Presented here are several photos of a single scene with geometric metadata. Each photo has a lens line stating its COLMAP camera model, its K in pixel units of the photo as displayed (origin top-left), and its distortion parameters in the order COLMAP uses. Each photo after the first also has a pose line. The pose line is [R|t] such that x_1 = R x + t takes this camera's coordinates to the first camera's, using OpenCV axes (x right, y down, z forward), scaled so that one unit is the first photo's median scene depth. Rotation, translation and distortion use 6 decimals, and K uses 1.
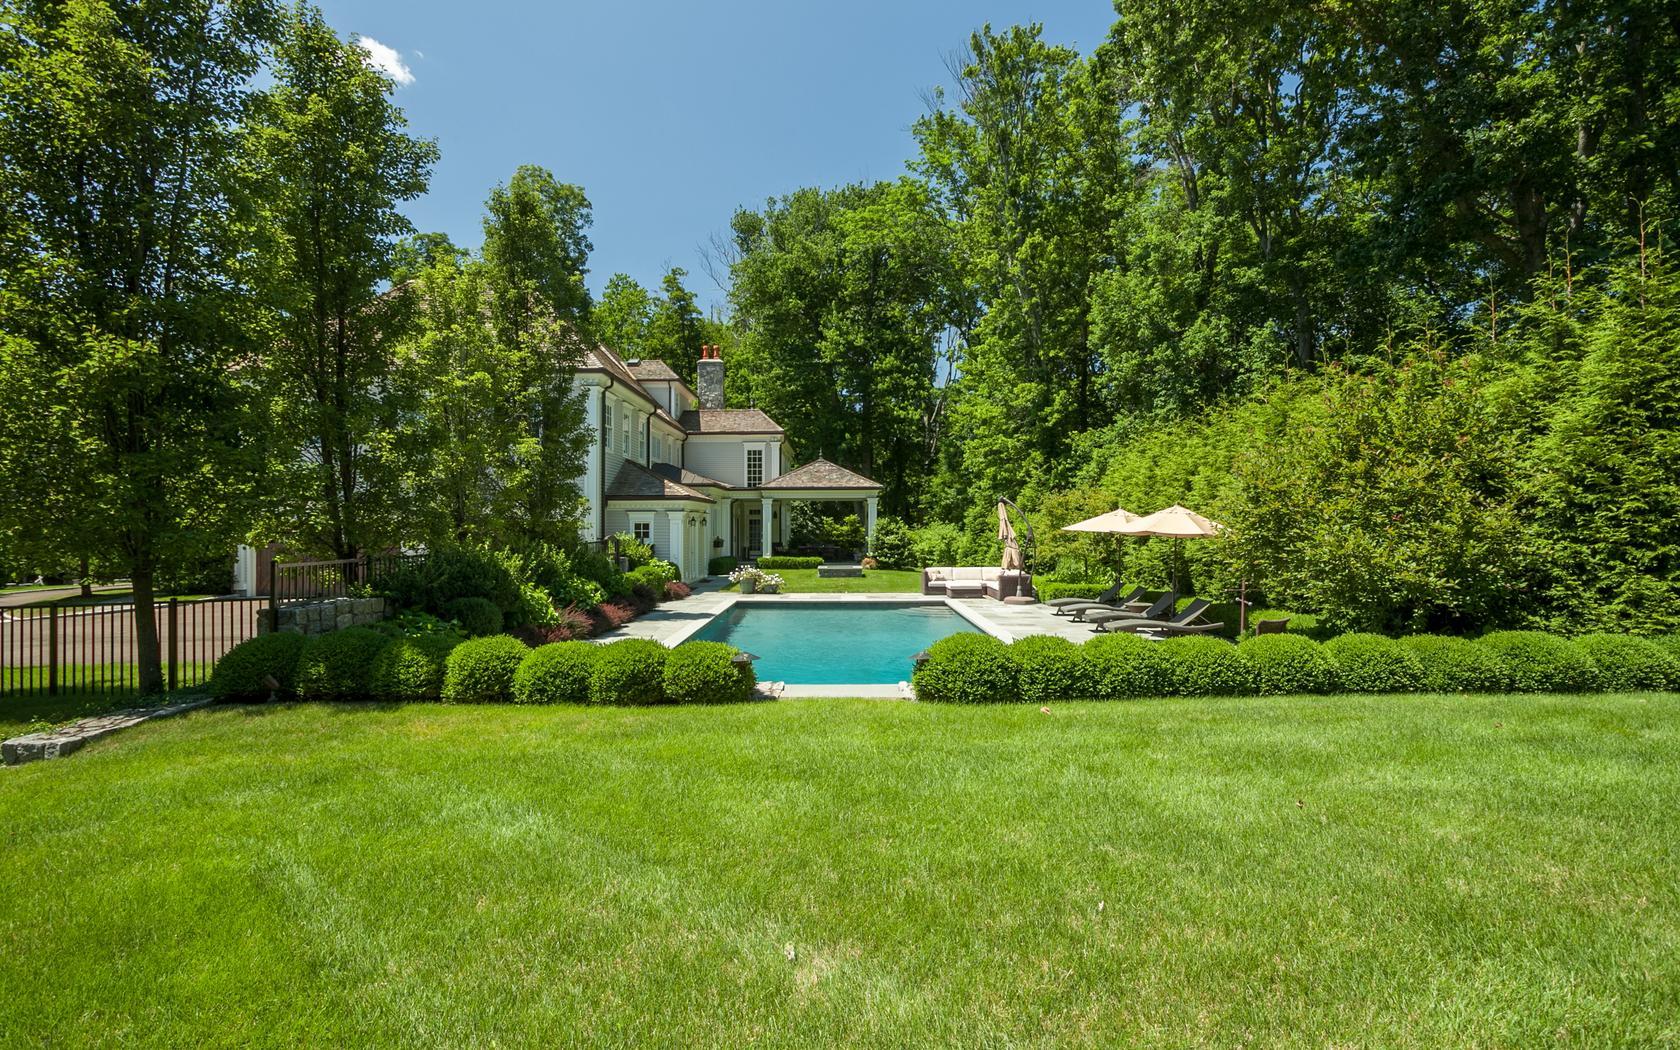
lens RADIAL K [[813.1, 0, 840.0], [0, 813.1, 525.0], [0, 0, 1]] dist [-0.063783, 0.034157]
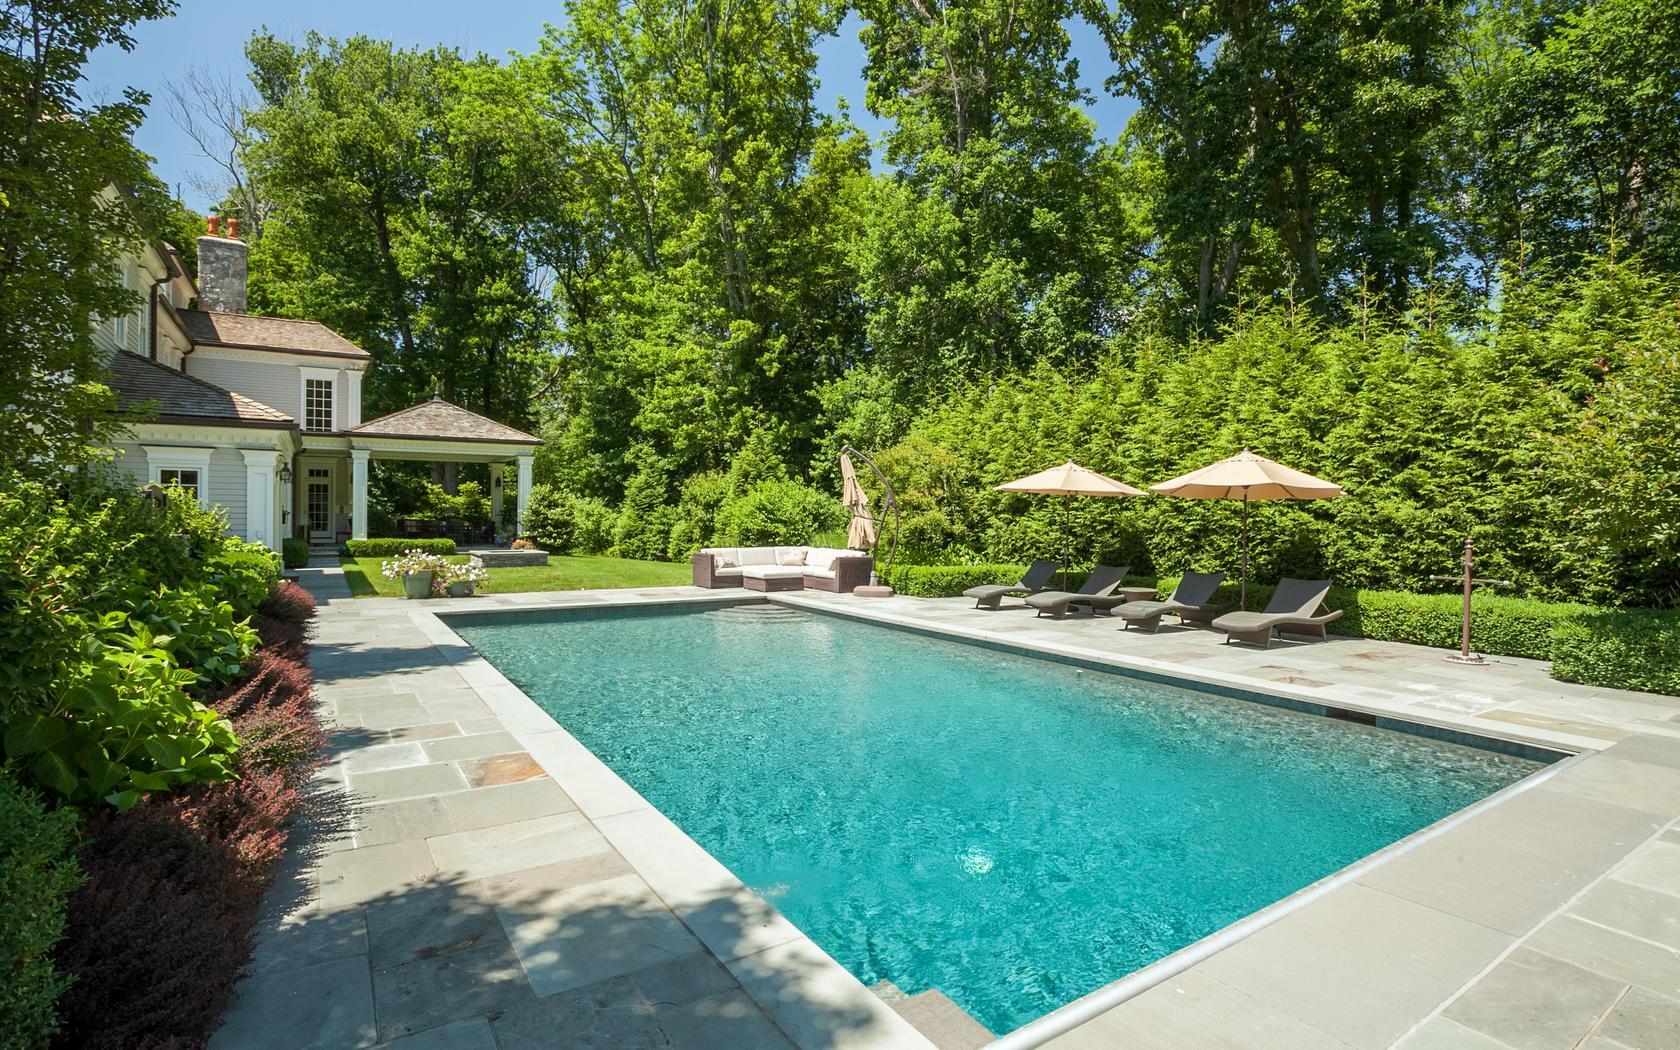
lens RADIAL K [[813.1, 0, 840.0], [0, 813.1, 525.0], [0, 0, 1]] dist [-0.063783, 0.034157]
pose [[0.836008, 0.002409, 0.548712, -0.119489], [-0.011559, 0.999846, 0.013221, 0.014898], [-0.548595, -0.017395, 0.835907, 0.247703]]
